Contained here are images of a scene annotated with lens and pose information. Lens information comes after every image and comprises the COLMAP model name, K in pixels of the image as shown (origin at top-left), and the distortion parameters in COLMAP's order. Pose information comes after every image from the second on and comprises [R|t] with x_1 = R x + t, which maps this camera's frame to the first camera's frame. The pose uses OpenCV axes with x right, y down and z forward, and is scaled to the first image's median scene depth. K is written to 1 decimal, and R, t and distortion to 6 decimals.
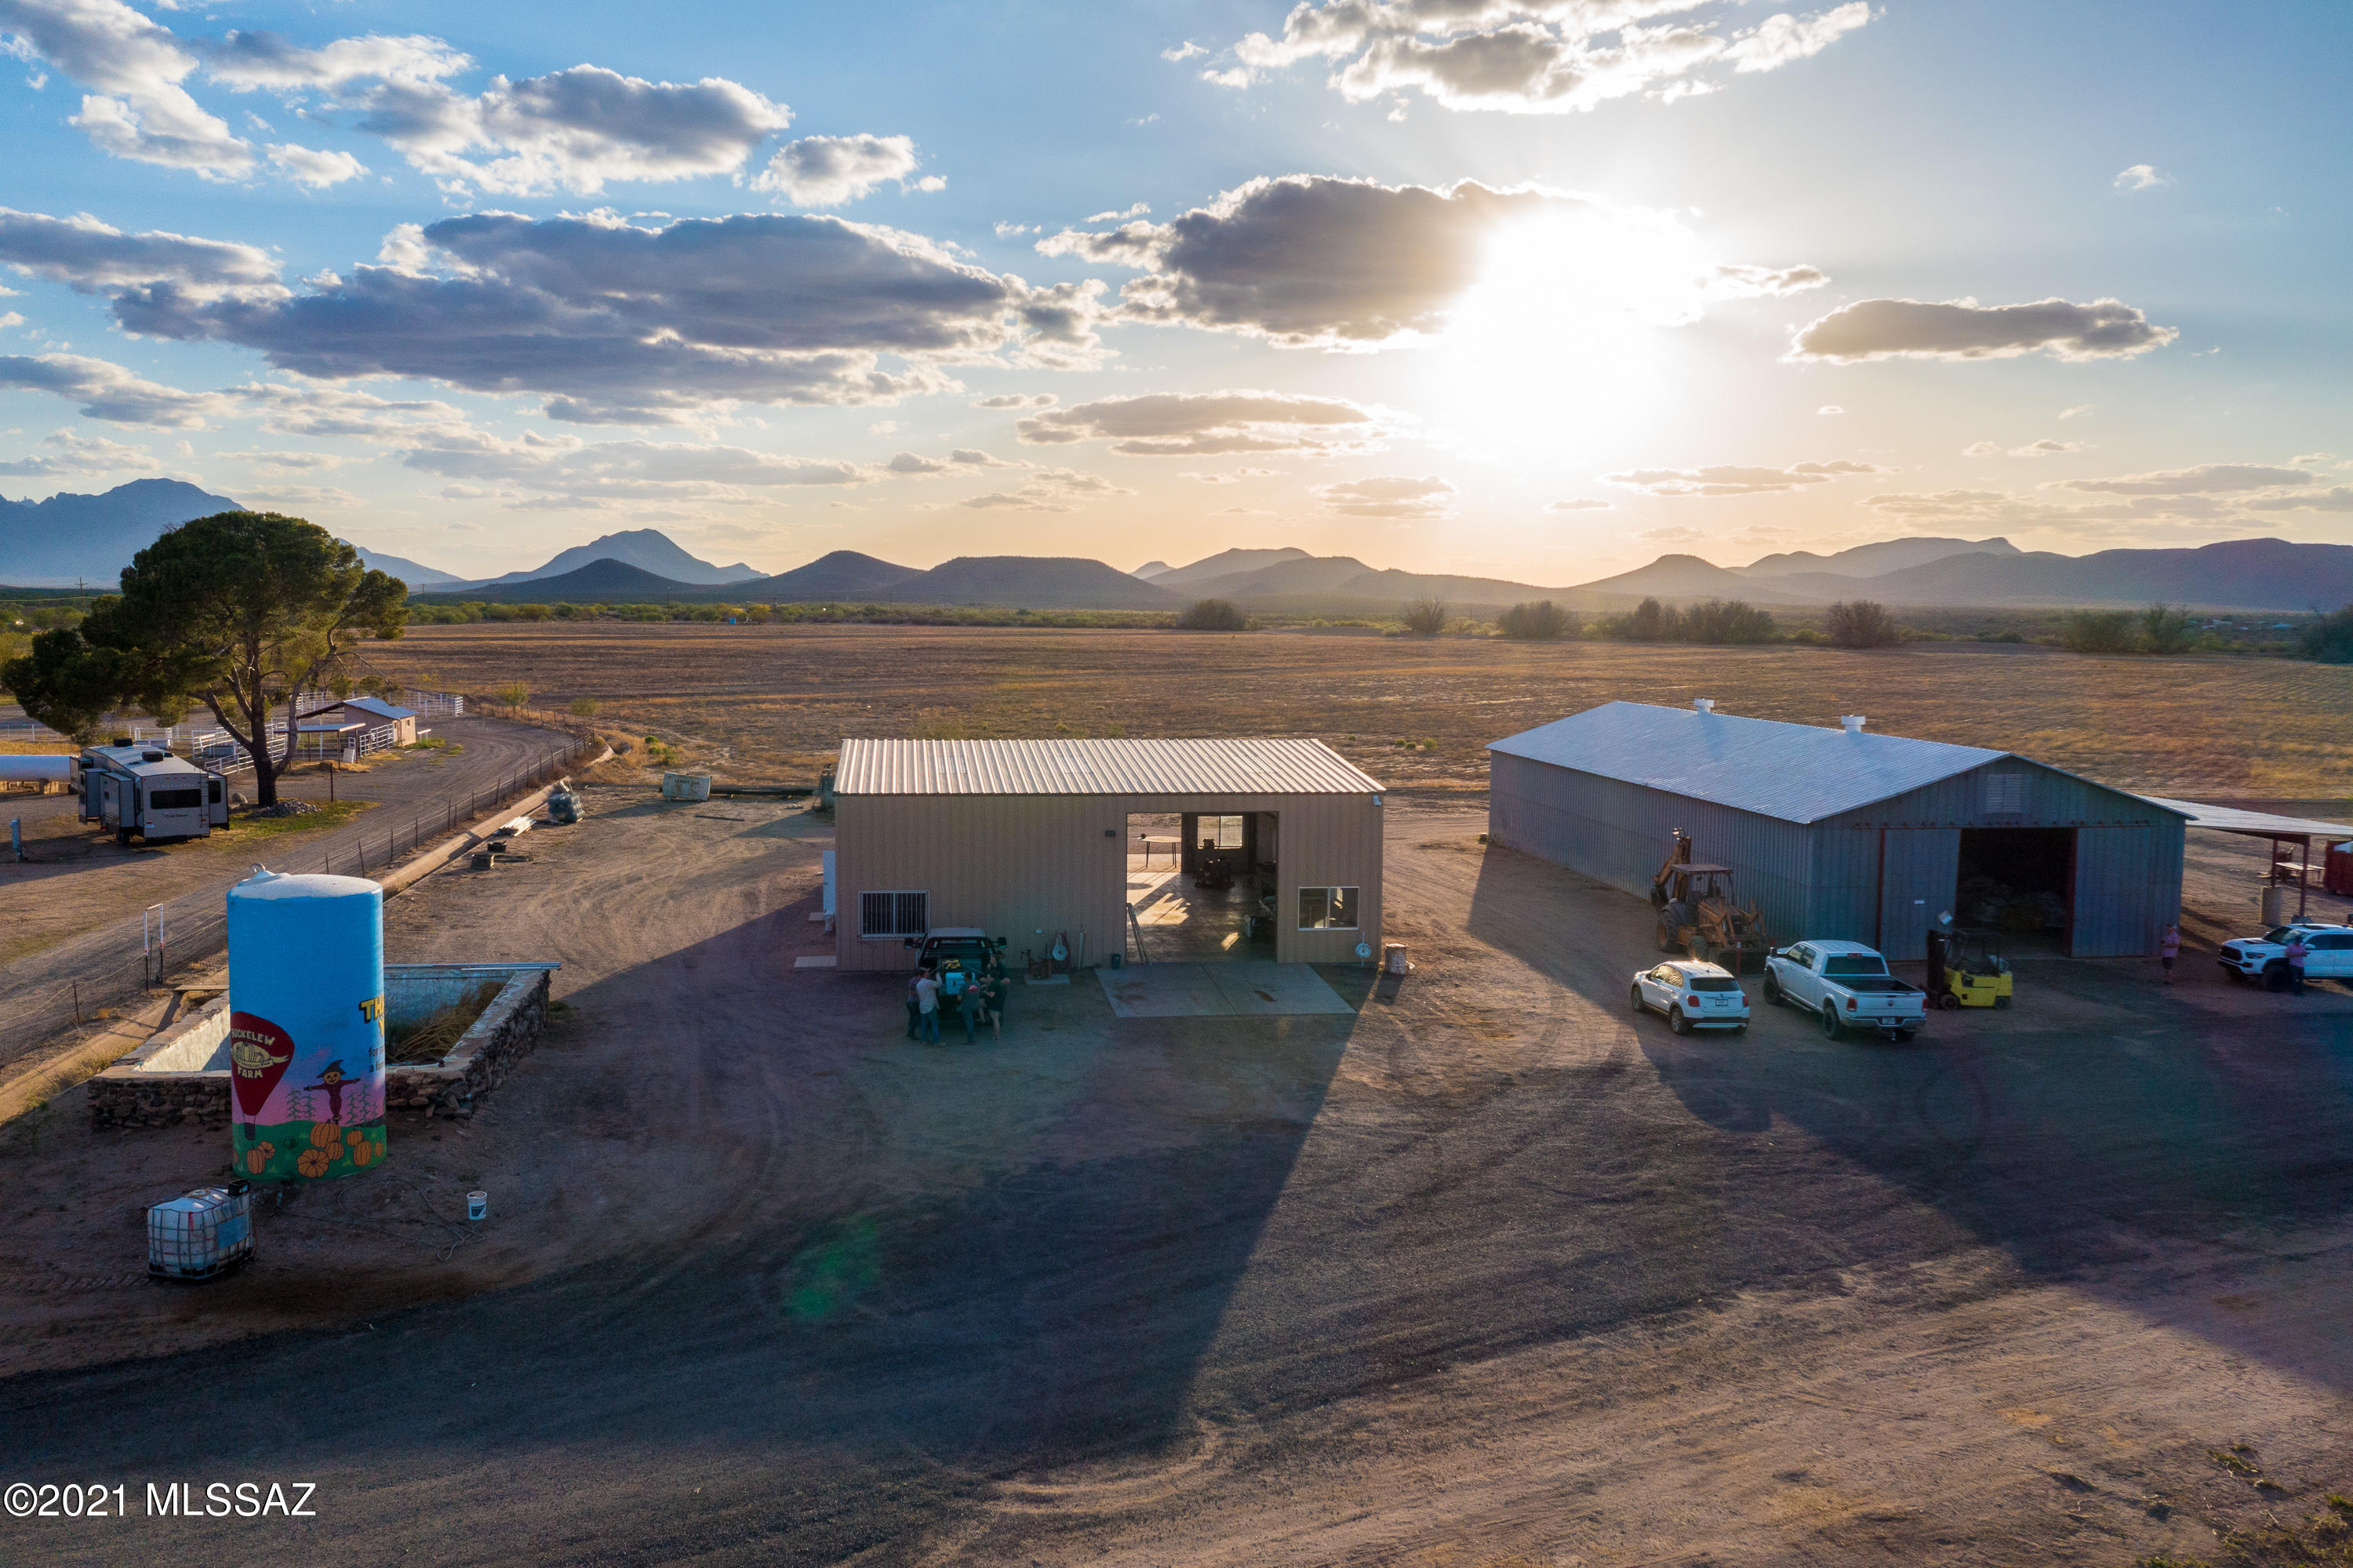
lens RADIAL K [[1855.2, 0, 1167.4], [0, 1855.2, 785.6], [0, 0, 1]] dist [-0.001778, 0.001282]
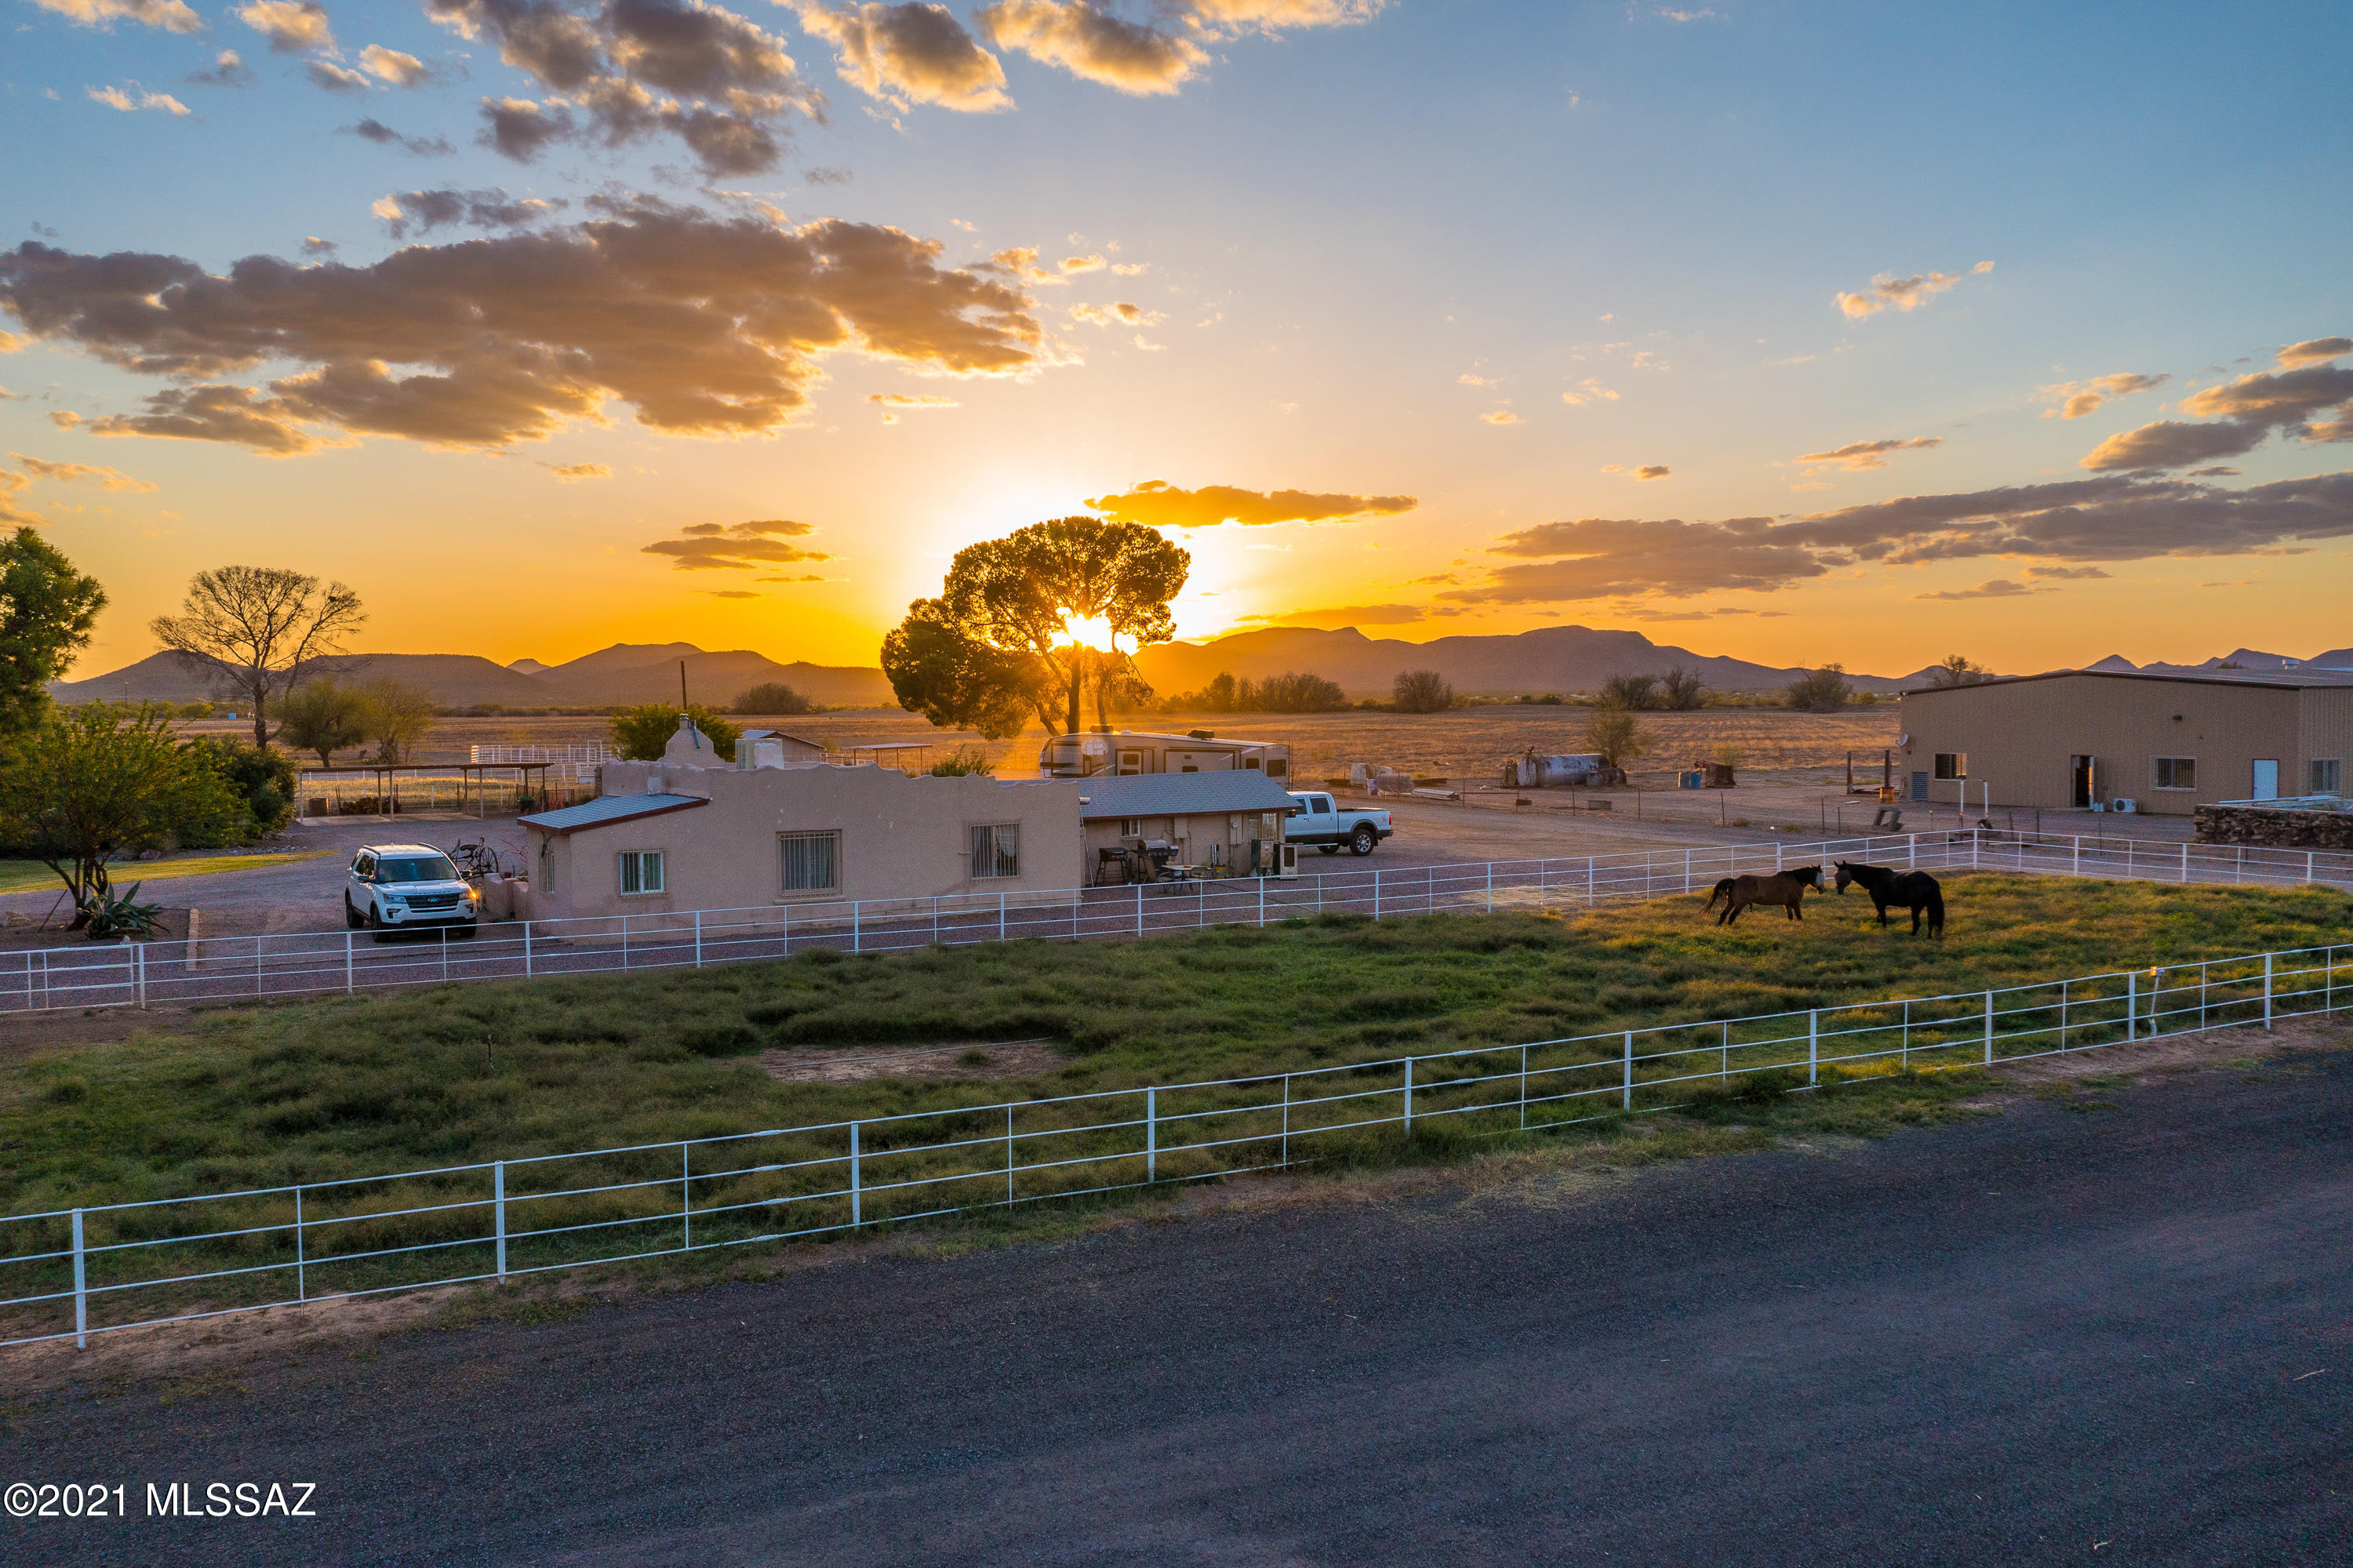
lens RADIAL K [[1873.8, 0, 1164.9], [0, 1873.8, 756.2], [0, 0, 1]] dist [-0.012521, 0.006143]
pose [[0.941738, -0.029193, 0.335079, -0.731373], [0.051762, 0.996937, -0.058622, 0.046142], [-0.332341, 0.072551, 0.940365, -0.004774]]
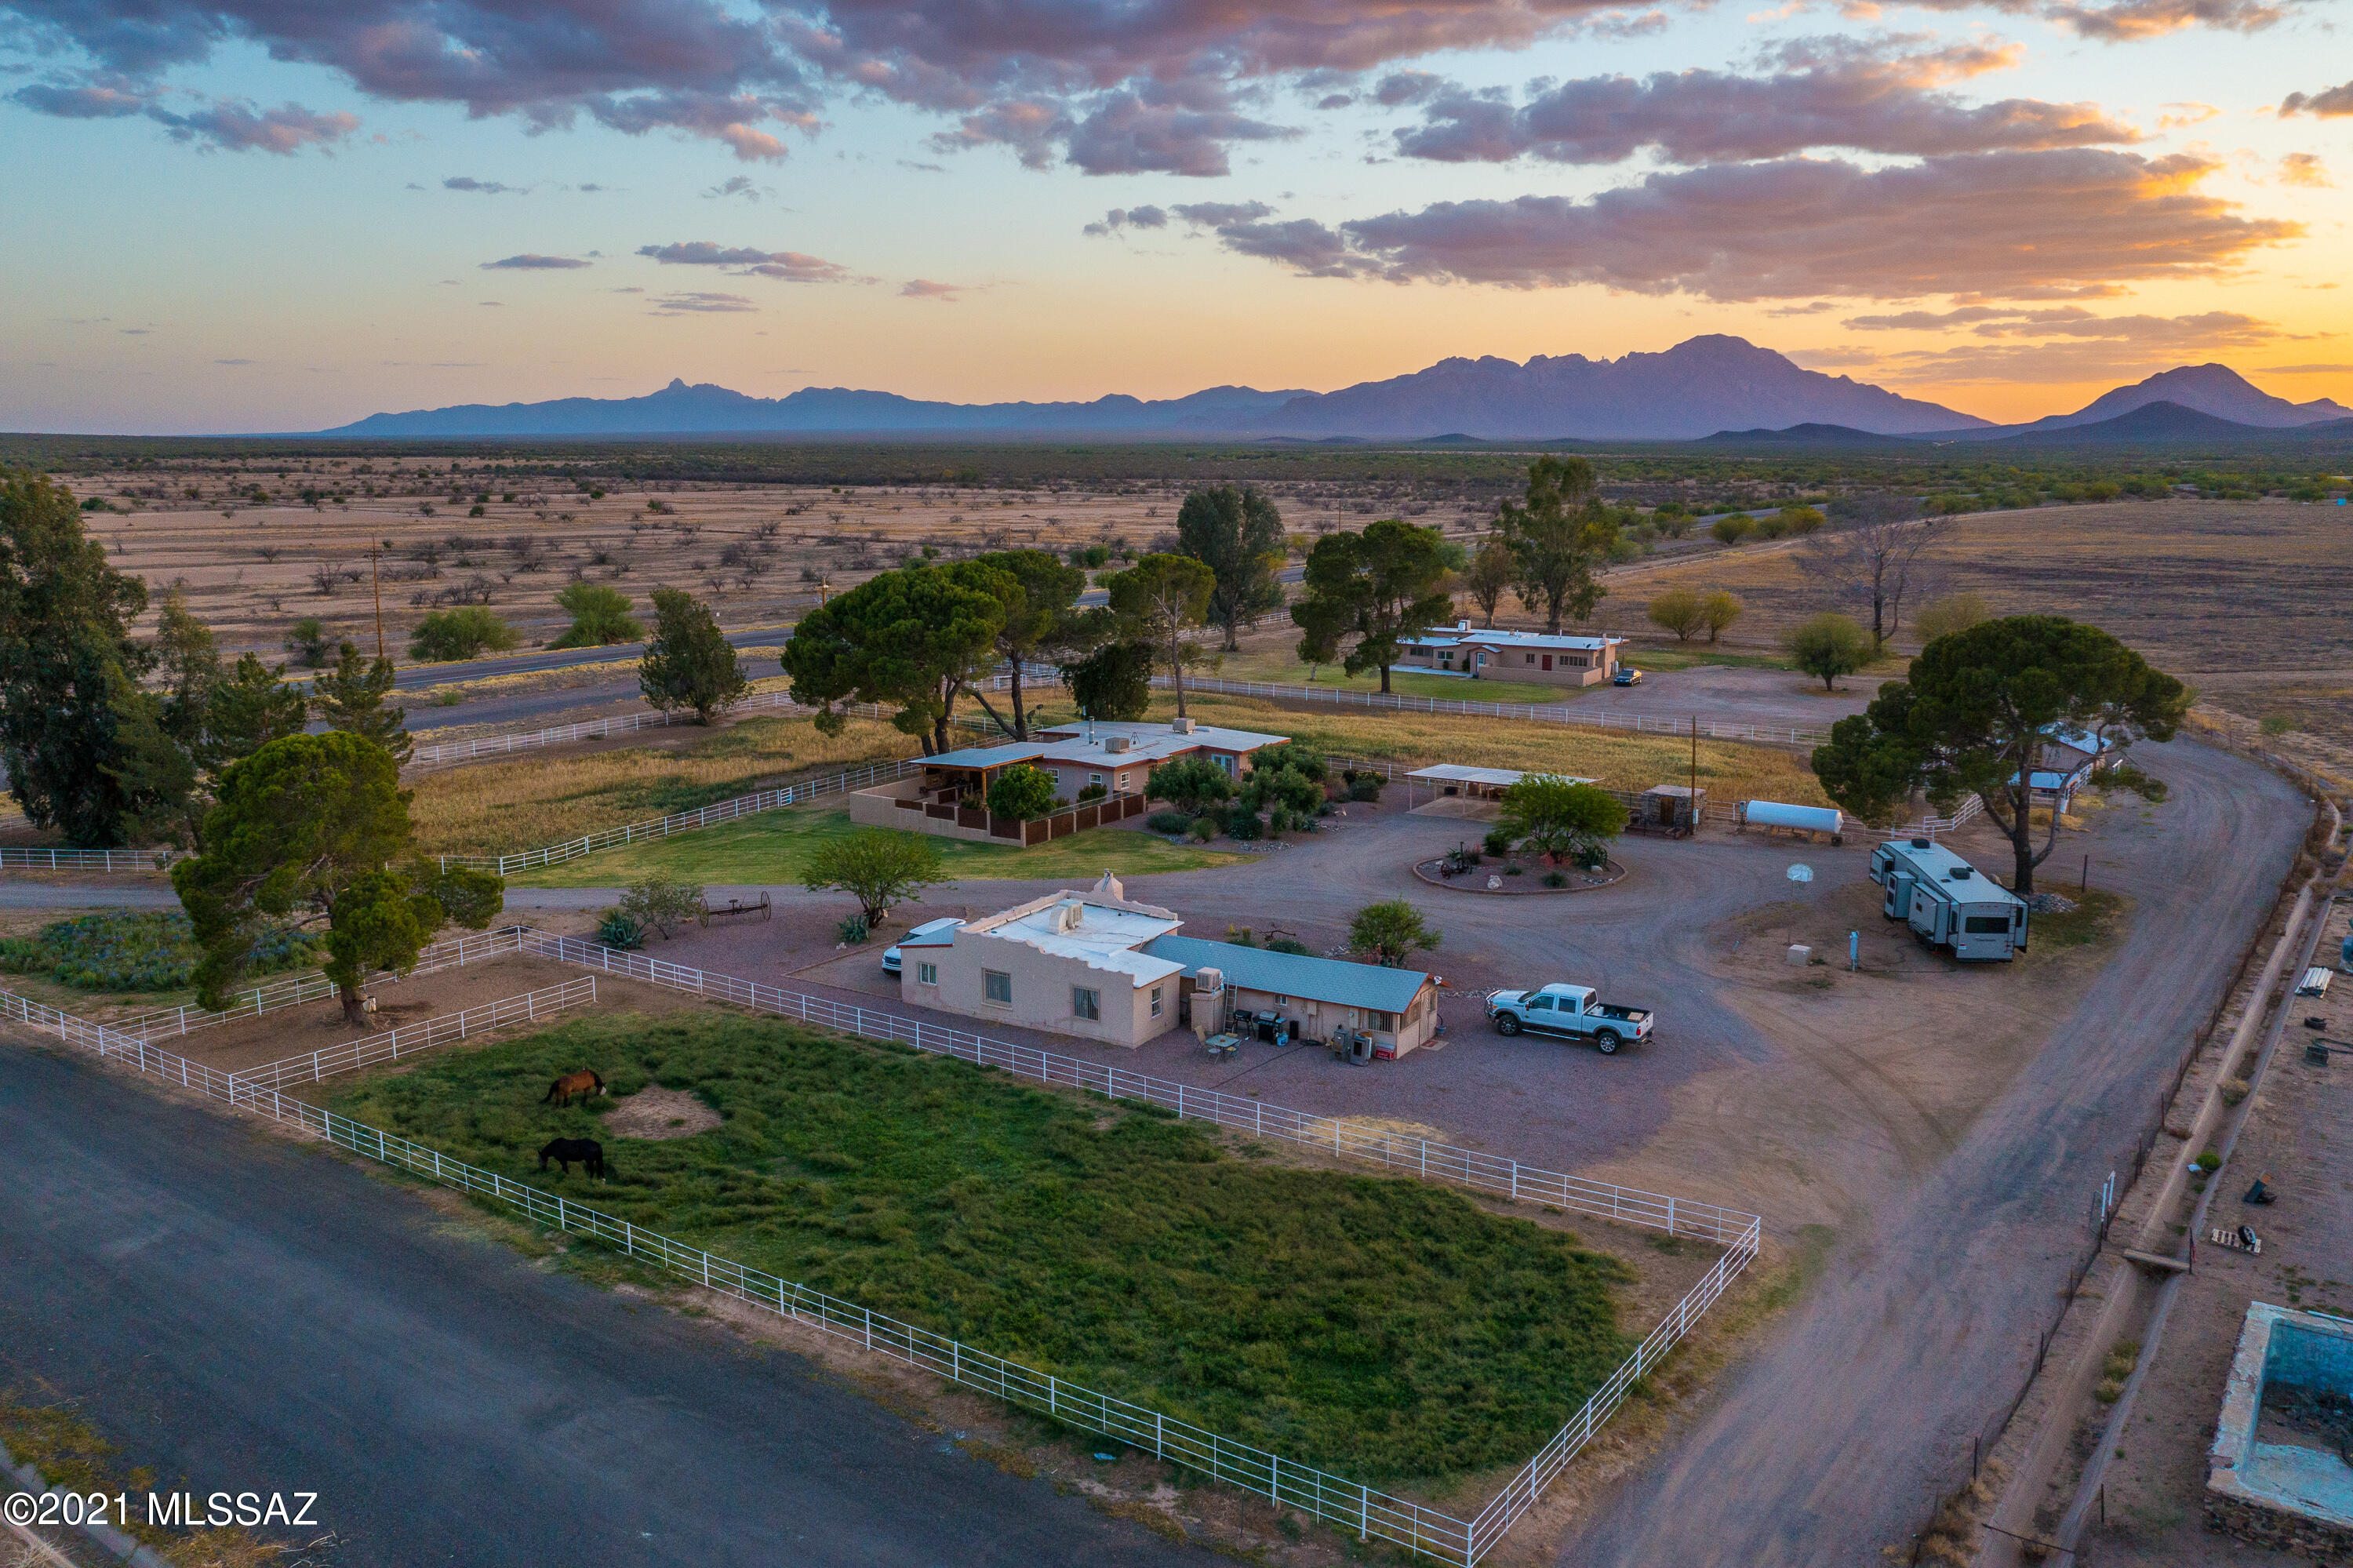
lens RADIAL K [[1873.8, 0, 1164.9], [0, 1873.8, 756.2], [0, 0, 1]] dist [-0.012521, 0.006143]
pose [[0.717435, 0.101946, -0.689126, -0.104545], [-0.054849, 0.994429, 0.090009, -0.124099], [0.694463, -0.026778, 0.719030, -0.087572]]
